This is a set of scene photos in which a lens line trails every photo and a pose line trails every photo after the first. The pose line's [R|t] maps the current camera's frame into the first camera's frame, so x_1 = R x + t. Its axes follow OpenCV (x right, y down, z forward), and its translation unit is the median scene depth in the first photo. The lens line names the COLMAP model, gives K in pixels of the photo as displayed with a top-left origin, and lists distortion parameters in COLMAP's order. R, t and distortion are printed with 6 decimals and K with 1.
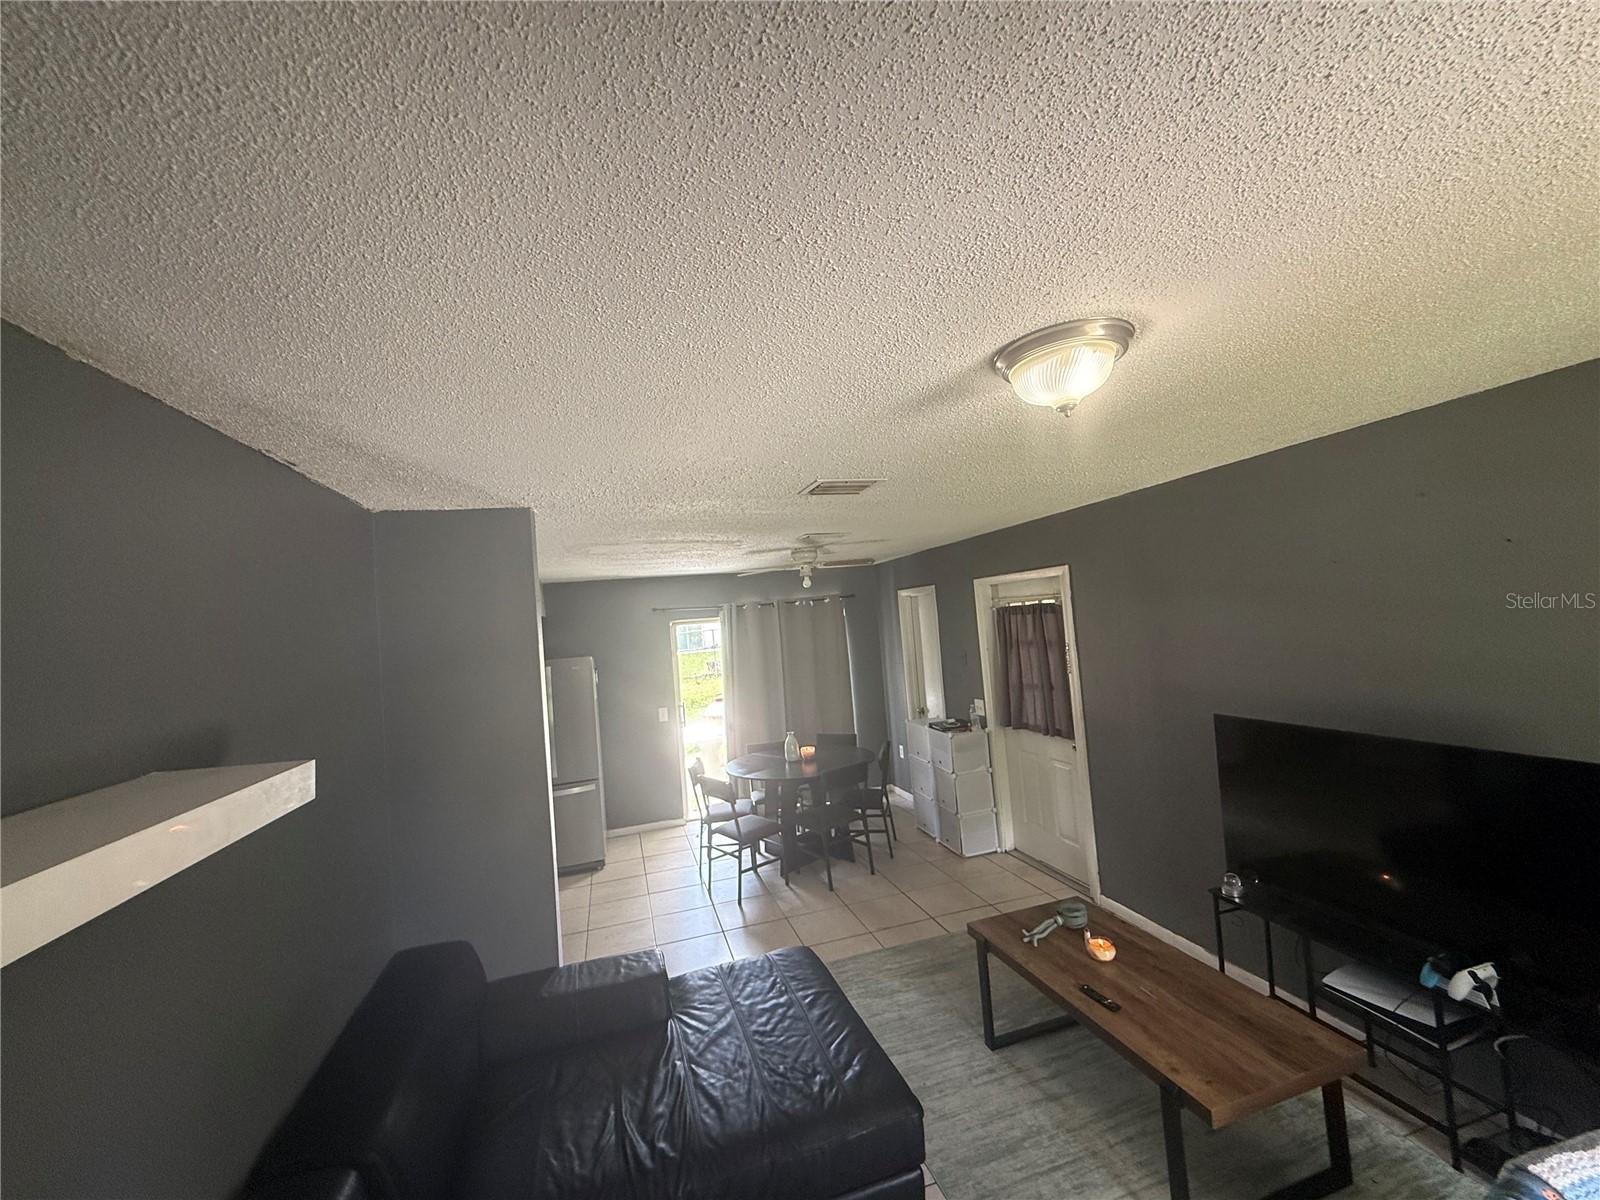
lens RADIAL K [[647.8, 0, 803.6], [0, 647.8, 596.5], [0, 0, 1]] dist [0.004515, 0.000542]
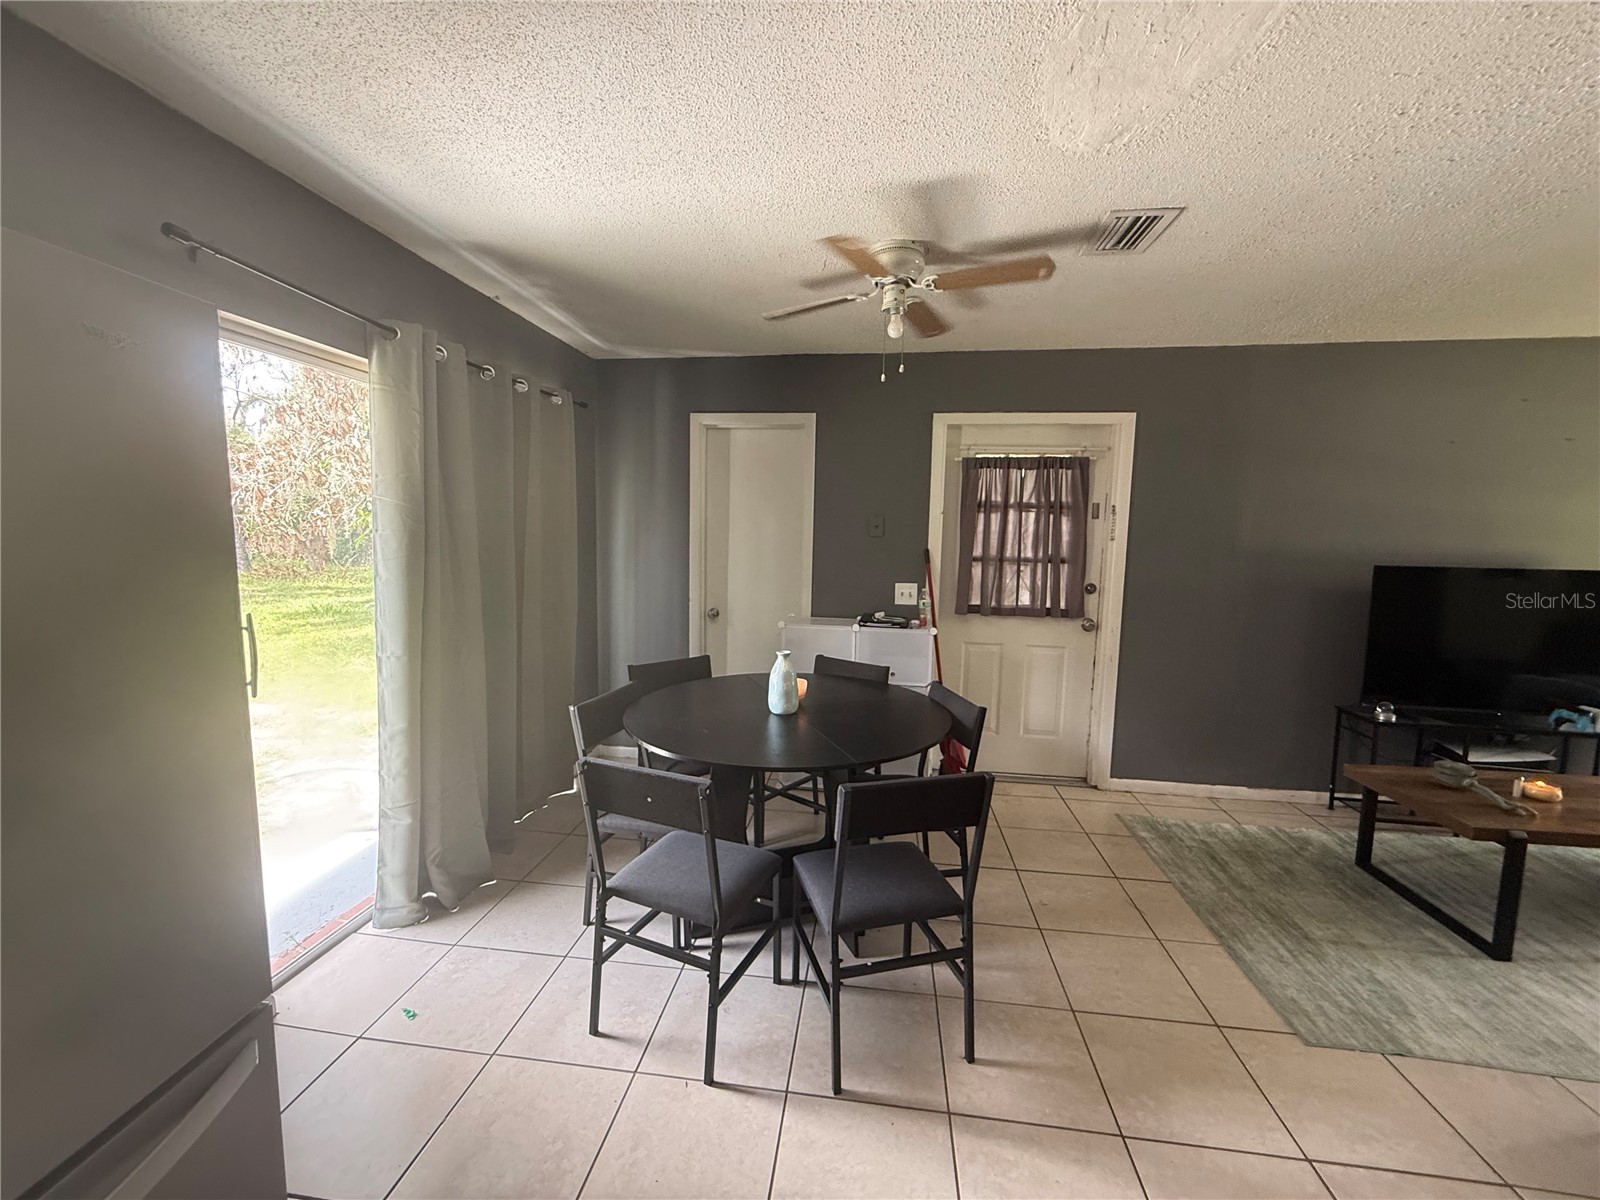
lens RADIAL K [[647.8, 0, 798.0], [0, 647.8, 598.1], [0, 0, 1]] dist [0.004515, 0.000542]
pose [[0.406316, -0.013985, 0.913625, -0.512023], [-0.080582, 0.995439, 0.051074, 0.173244], [-0.910172, -0.094374, 0.403336, 0.957759]]
